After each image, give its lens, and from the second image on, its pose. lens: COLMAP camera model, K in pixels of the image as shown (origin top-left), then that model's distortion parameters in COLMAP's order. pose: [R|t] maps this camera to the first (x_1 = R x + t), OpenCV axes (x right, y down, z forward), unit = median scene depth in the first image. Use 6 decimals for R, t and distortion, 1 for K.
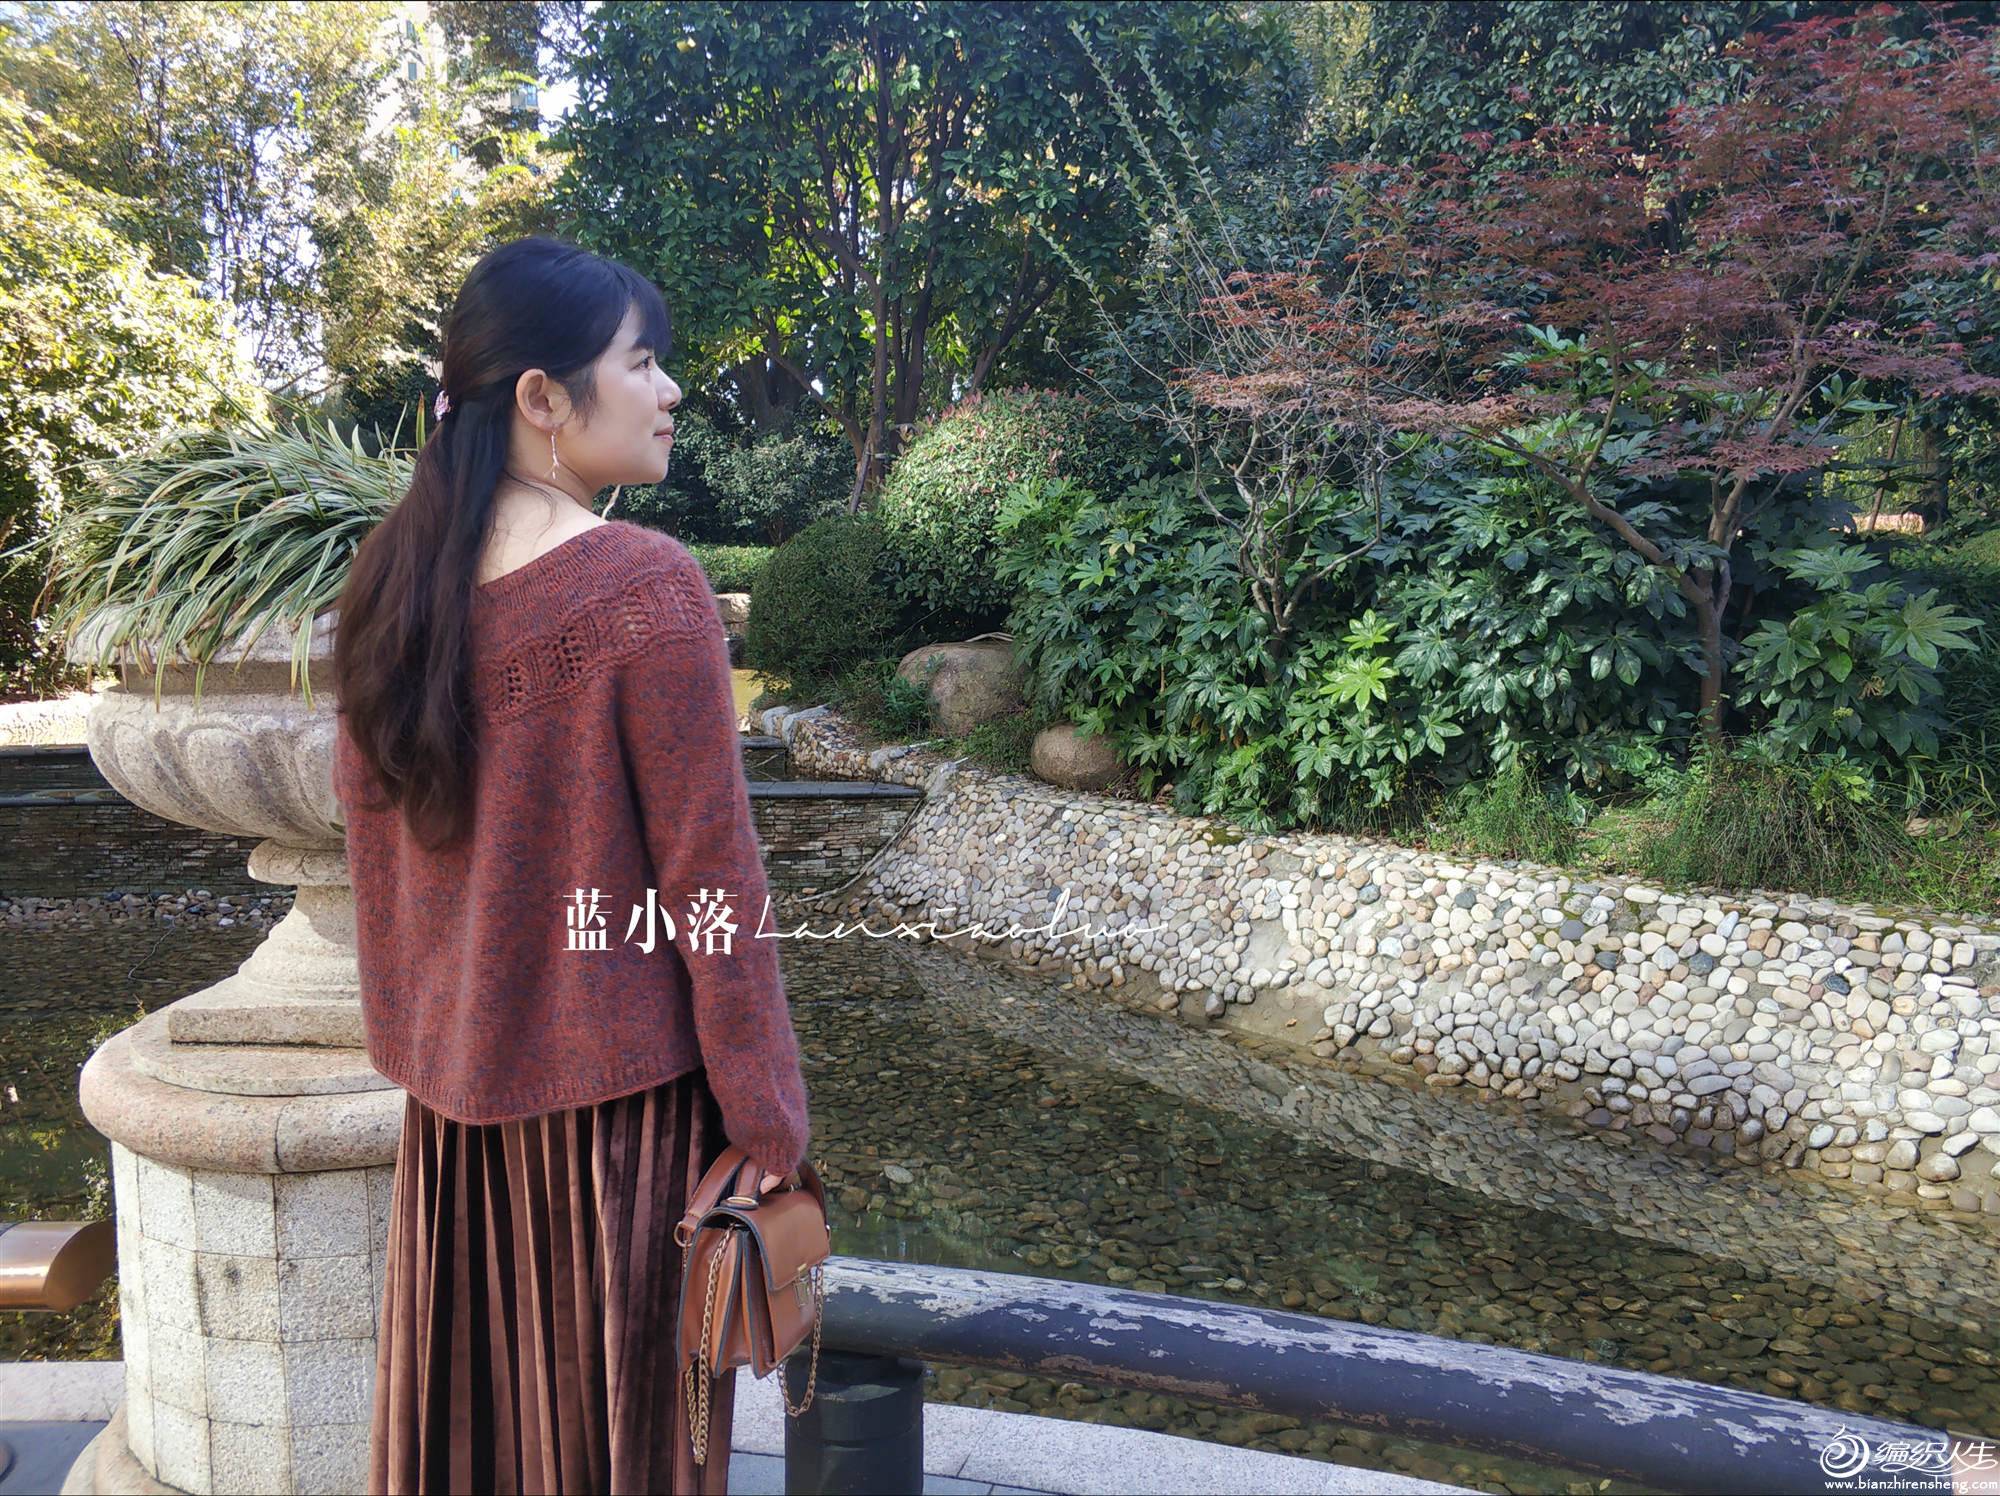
lens RADIAL K [[1535.1, 0, 998.2], [0, 1535.1, 763.8], [0, 0, 1]] dist [0.011697, -0.034200]
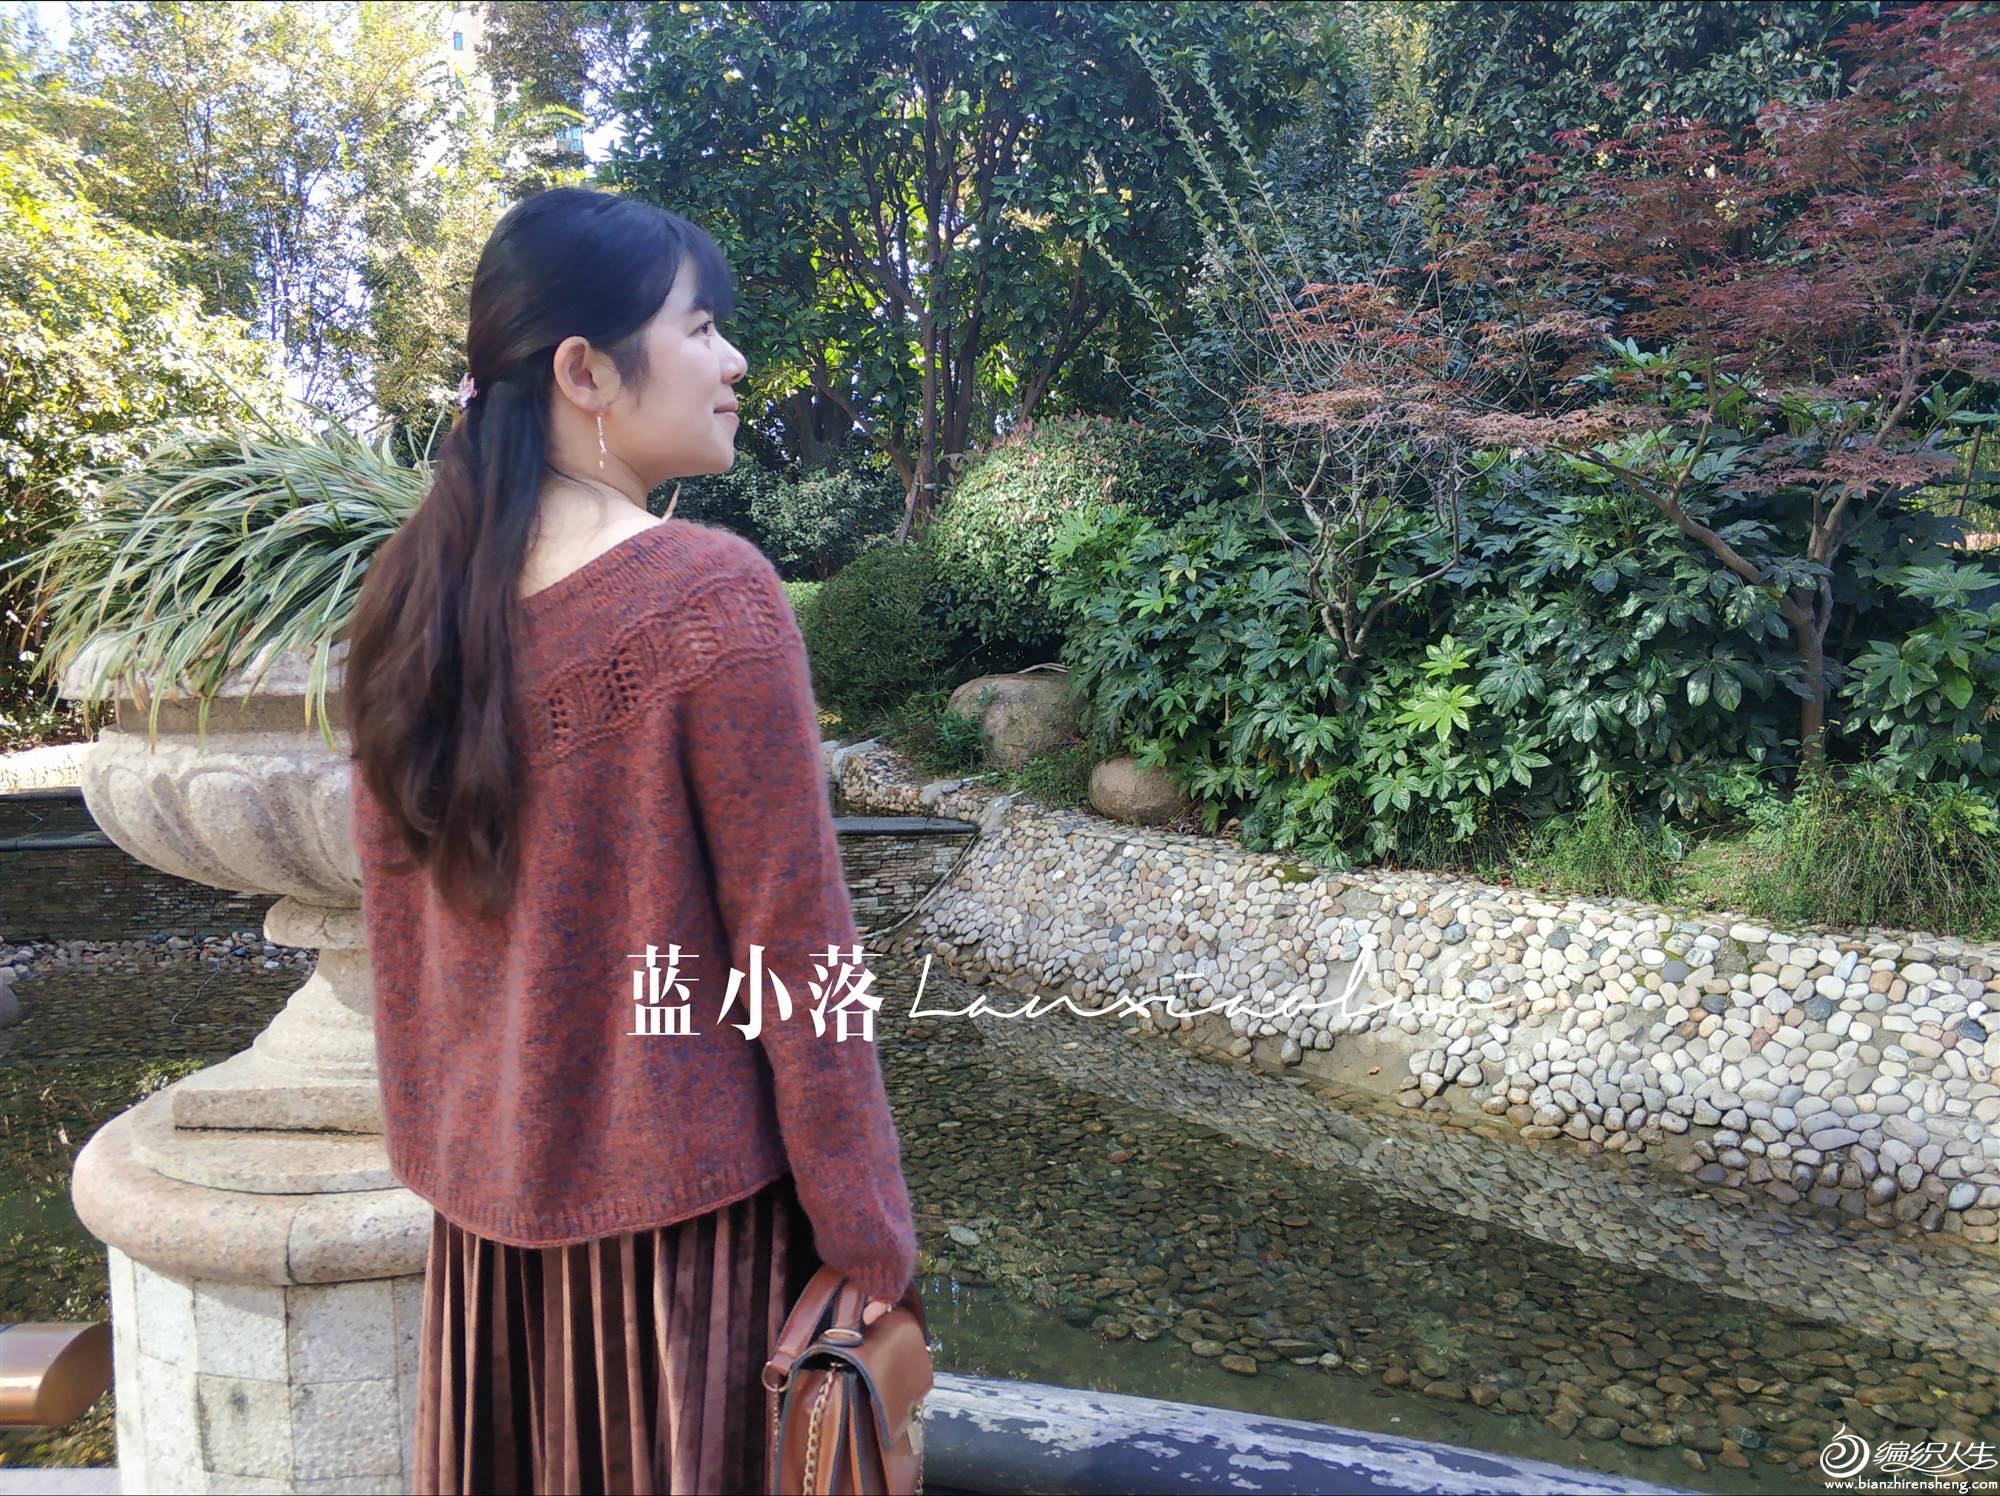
lens RADIAL K [[1524.0, 0, 997.0], [0, 1524.0, 766.1], [0, 0, 1]] dist [-0.002624, 0.009031]
pose [[0.999609, -0.007698, -0.026894, -0.015152], [0.007167, 0.999779, -0.019760, -0.002194], [0.027040, 0.019559, 0.999443, 0.048961]]
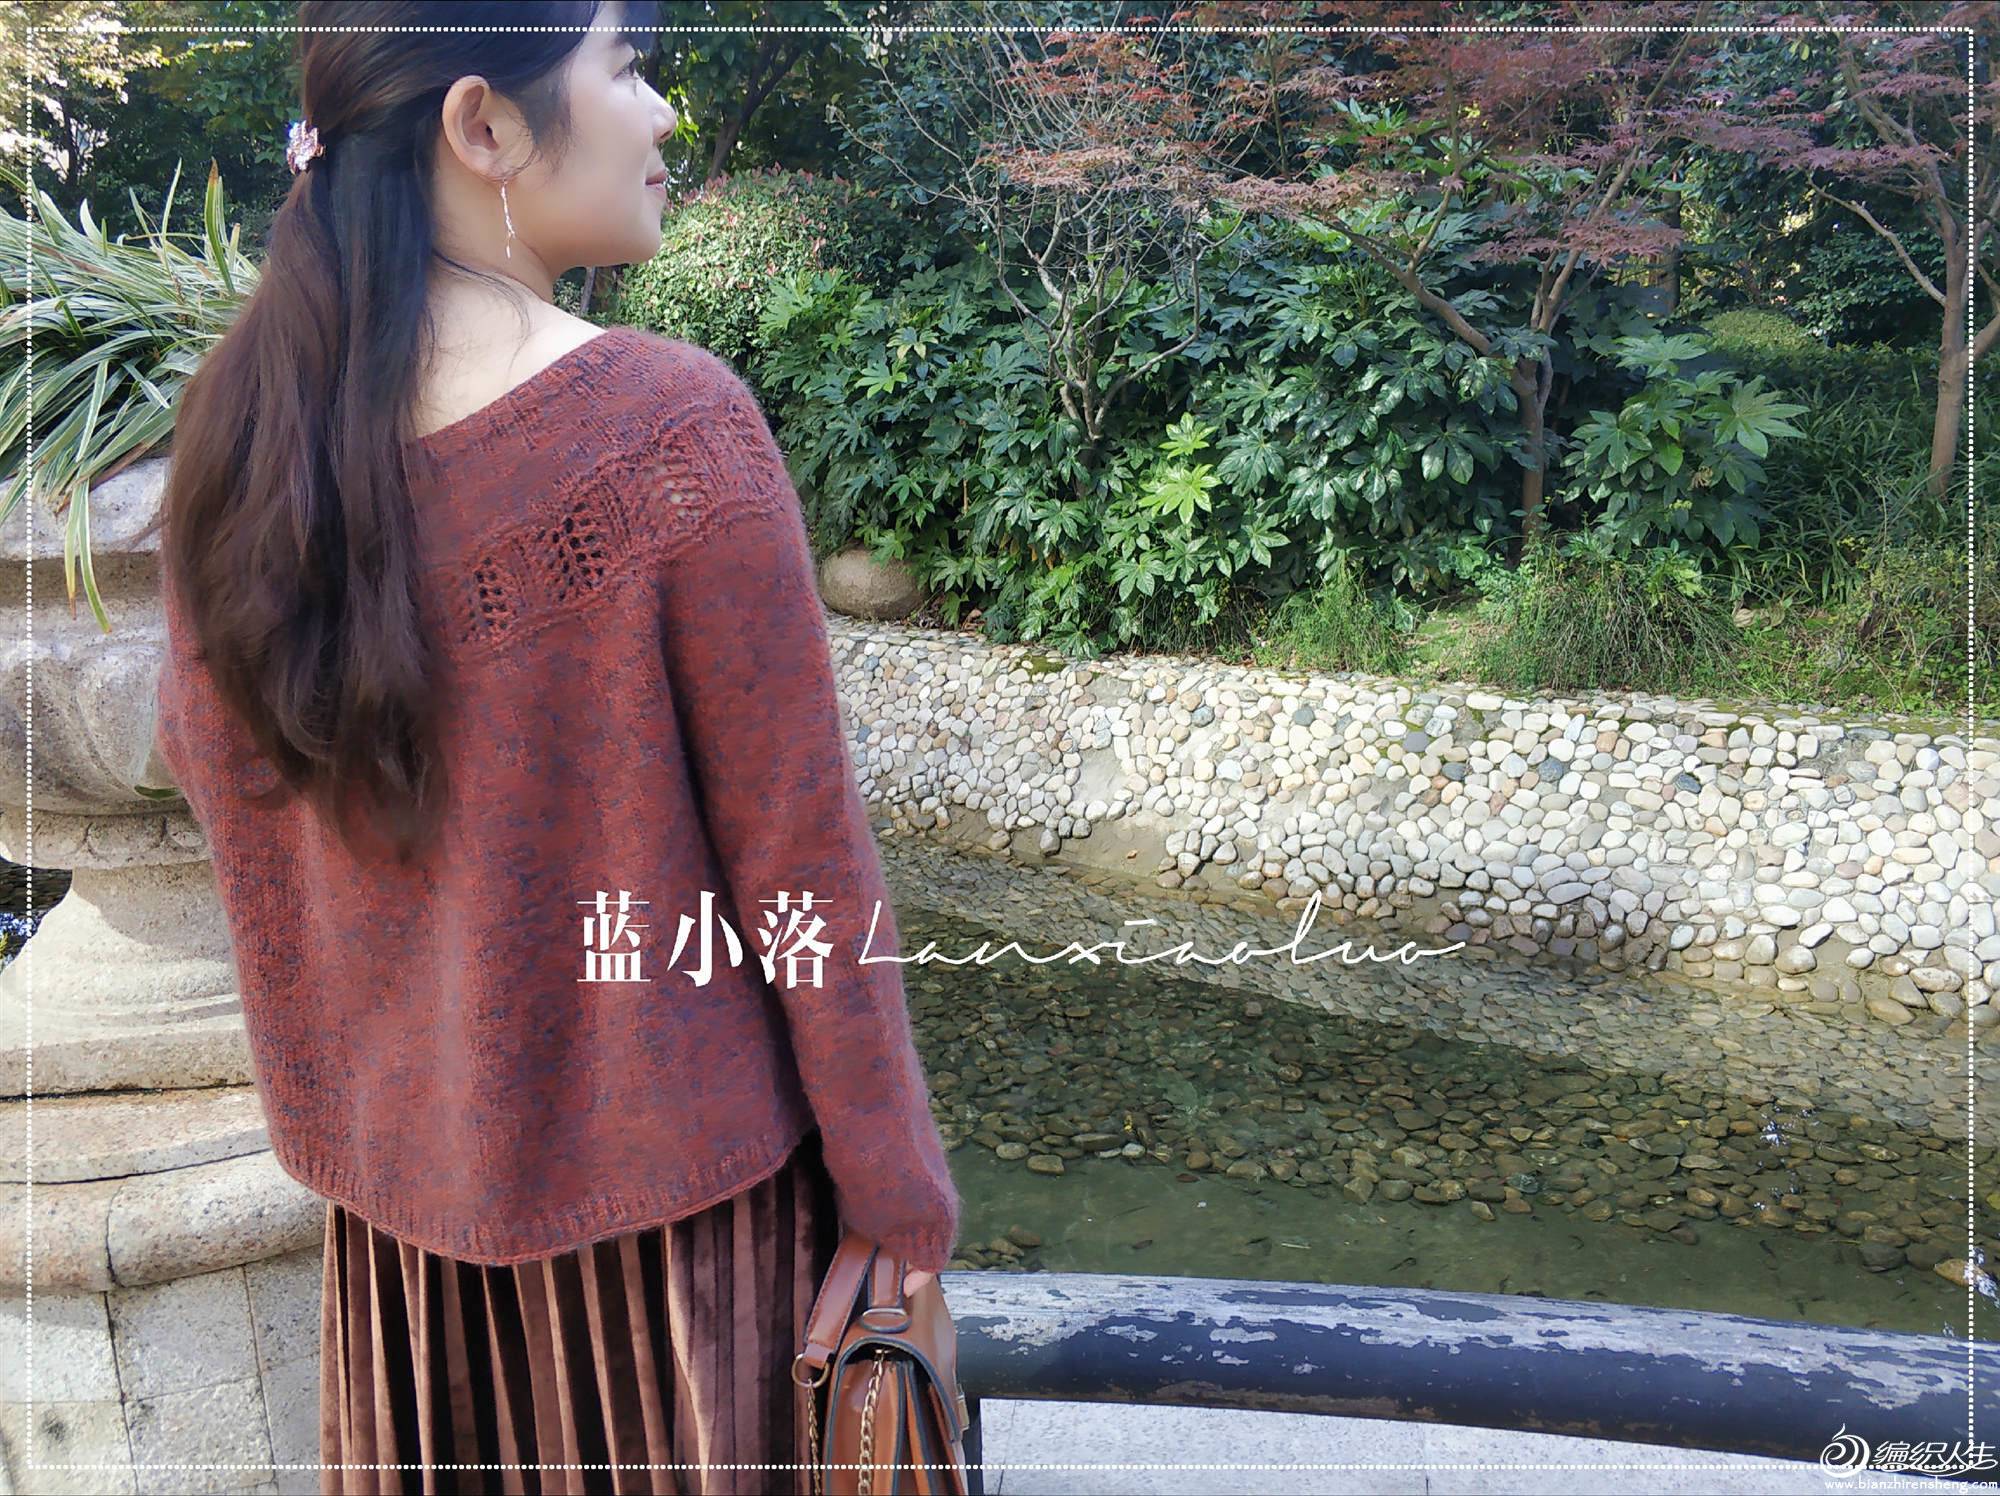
lens RADIAL K [[1525.0, 0, 960.5], [0, 1525.0, 741.3], [0, 0, 1]] dist [0.036239, -0.057532]
pose [[0.984981, -0.064426, 0.160193, -0.062518], [0.046354, 0.992387, 0.114101, -0.015350], [-0.166324, -0.104961, 0.980469, 0.093180]]
